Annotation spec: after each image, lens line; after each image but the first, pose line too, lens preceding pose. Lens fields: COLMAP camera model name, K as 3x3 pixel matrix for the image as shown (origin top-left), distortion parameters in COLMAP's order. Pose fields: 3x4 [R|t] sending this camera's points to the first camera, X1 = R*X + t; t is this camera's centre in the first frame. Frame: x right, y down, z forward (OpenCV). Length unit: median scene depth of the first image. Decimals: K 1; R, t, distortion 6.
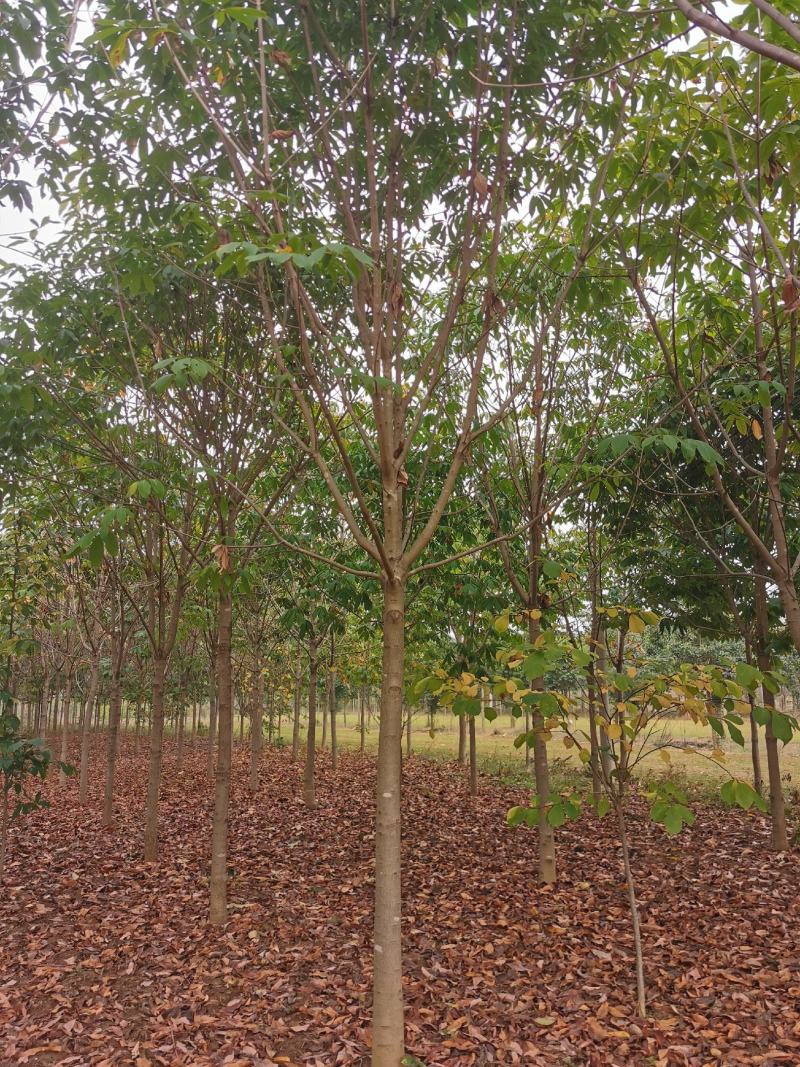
lens RADIAL K [[824.6, 0, 399.1], [0, 824.6, 530.9], [0, 0, 1]] dist [0.074380, -0.125648]
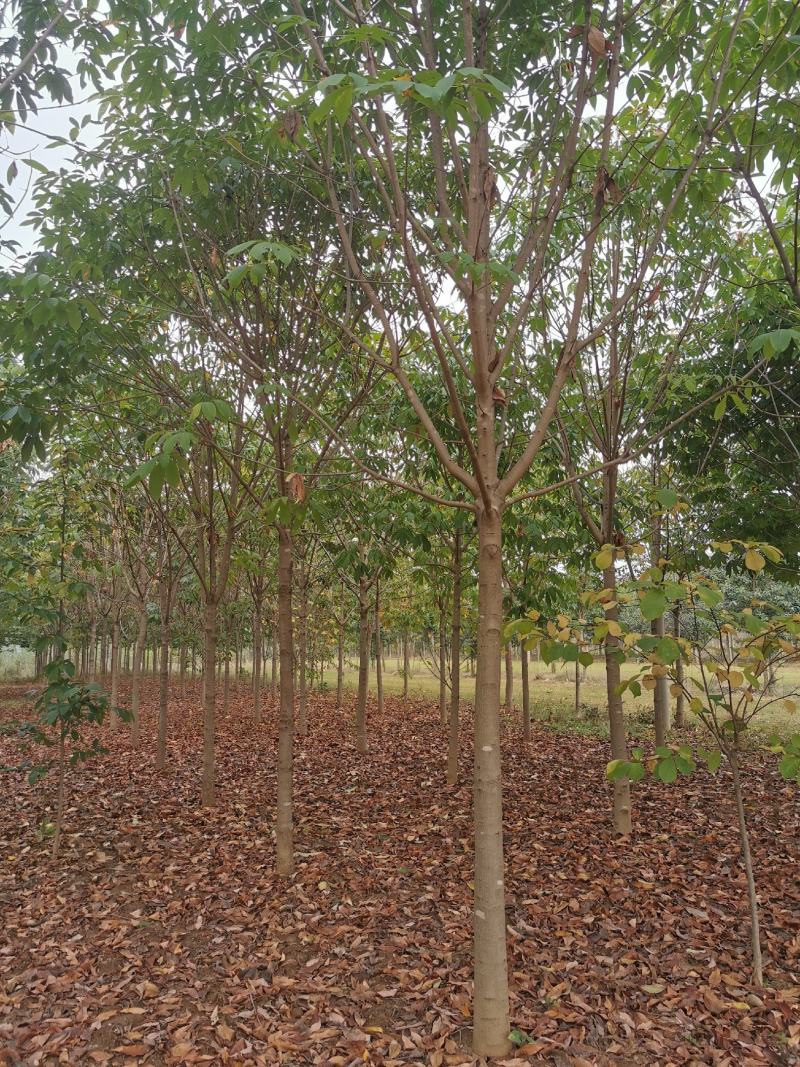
lens RADIAL K [[821.3, 0, 400.0], [0, 821.3, 533.5], [0, 0, 1]] dist [0.065583, -0.099793]
pose [[0.999279, -0.005690, -0.037530, -0.051769], [0.008148, 0.997809, 0.065657, 0.018776], [0.037074, -0.065916, 0.997136, 0.084762]]
